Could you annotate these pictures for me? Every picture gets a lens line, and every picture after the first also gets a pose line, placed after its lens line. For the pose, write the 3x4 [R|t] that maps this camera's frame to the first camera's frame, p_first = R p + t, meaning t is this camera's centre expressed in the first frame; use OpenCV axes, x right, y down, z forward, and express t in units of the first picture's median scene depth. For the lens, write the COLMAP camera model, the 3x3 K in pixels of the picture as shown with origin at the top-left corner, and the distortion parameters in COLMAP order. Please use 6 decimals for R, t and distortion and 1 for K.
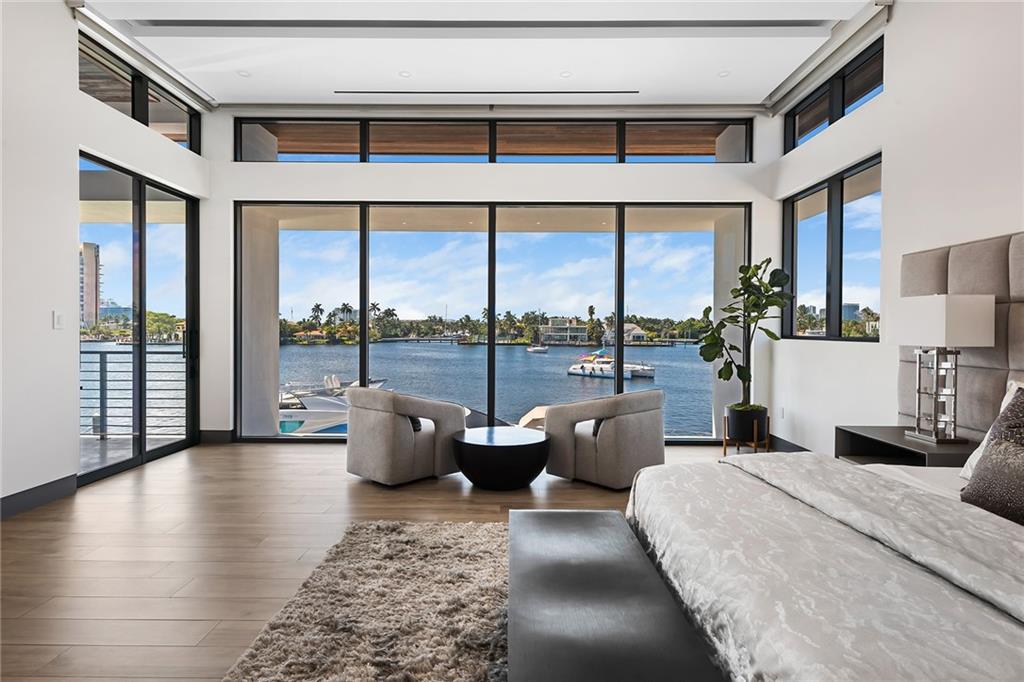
lens RADIAL K [[567.2, 0, 456.6], [0, 567.2, 340.0], [0, 0, 1]] dist [0.006212, -0.002964]
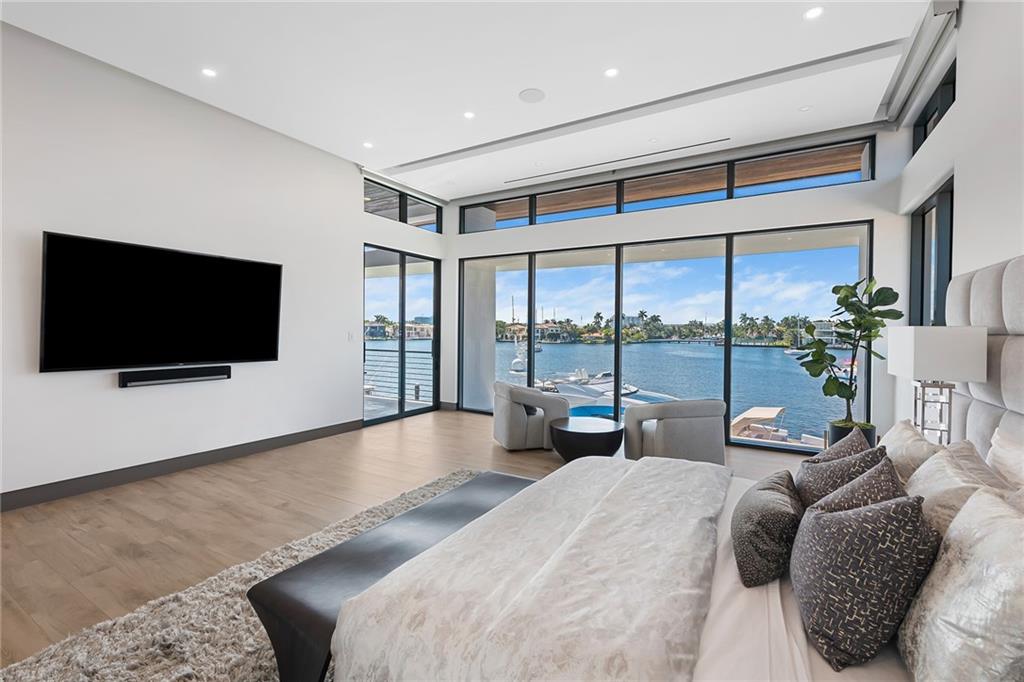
lens RADIAL K [[436.9, 0, 481.5], [0, 436.9, 333.7], [0, 0, 1]] dist [0.000491, -0.000623]
pose [[0.854509, 0.003613, -0.519424, 0.305808], [-0.009117, 0.999926, -0.008043, -0.026394], [0.519356, 0.011608, 0.854479, -0.010109]]
